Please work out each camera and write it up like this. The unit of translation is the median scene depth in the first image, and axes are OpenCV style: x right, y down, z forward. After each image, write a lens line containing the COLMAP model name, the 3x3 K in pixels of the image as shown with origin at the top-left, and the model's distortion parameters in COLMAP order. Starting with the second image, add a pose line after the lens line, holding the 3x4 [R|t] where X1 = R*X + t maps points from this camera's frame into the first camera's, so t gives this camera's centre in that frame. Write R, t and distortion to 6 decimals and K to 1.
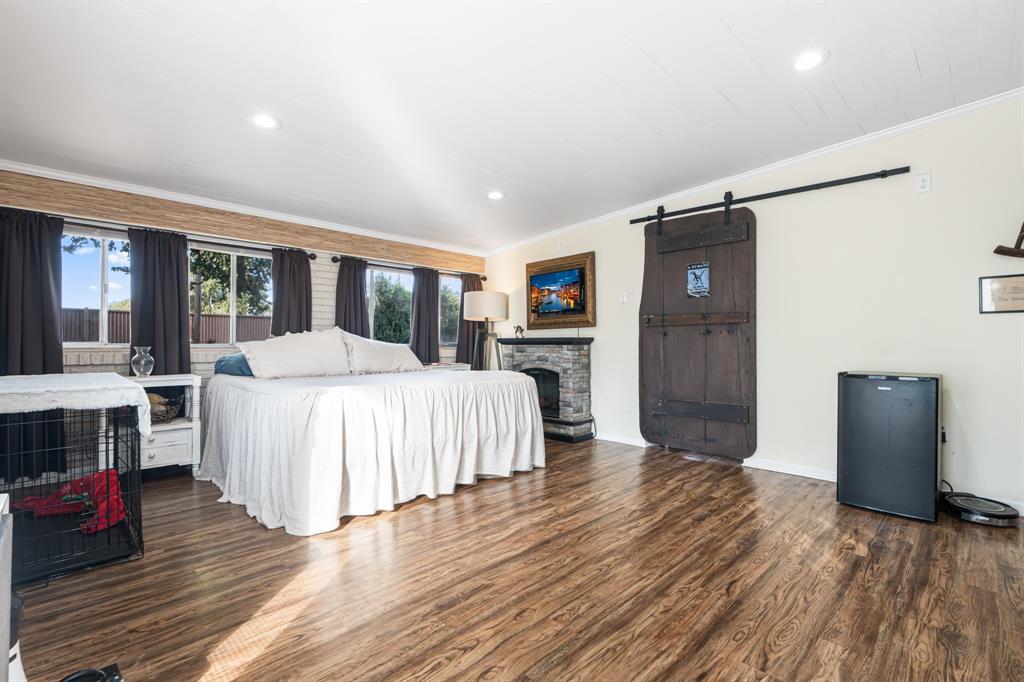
lens RADIAL K [[473.9, 0, 512.5], [0, 473.9, 343.5], [0, 0, 1]] dist [-0.000317, -0.000271]
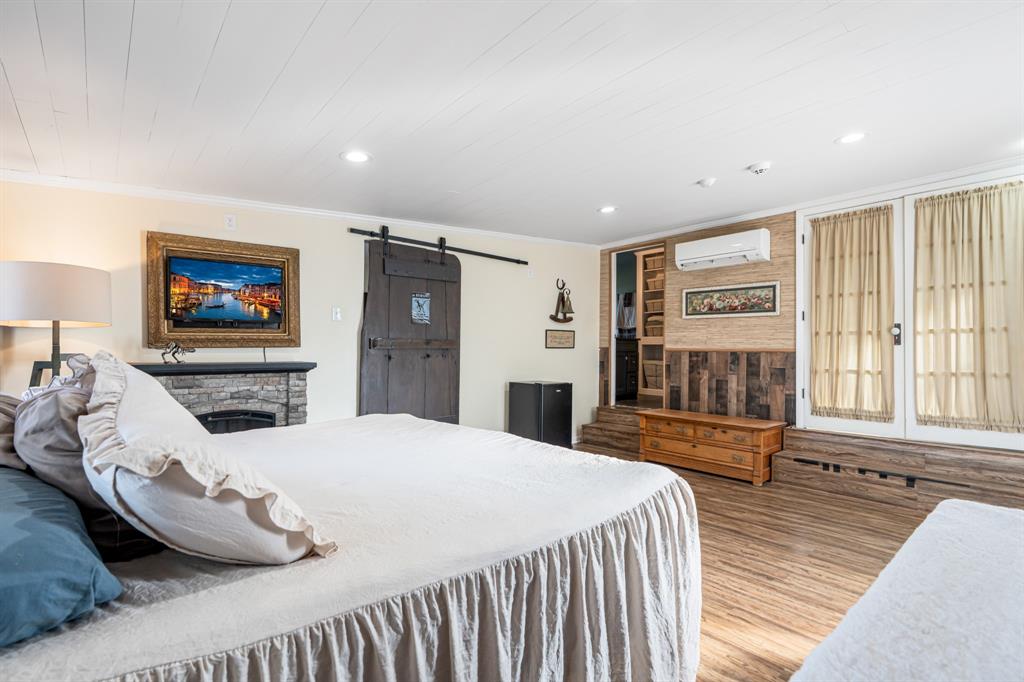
lens RADIAL K [[471.7, 0, 512.0], [0, 471.7, 341.0], [0, 0, 1]] dist [-0.001926, -0.000114]
pose [[0.068345, 0.029177, 0.997235, -0.625733], [0.003290, 0.999560, -0.029470, -0.024038], [-0.997656, 0.005296, 0.068219, 0.669868]]
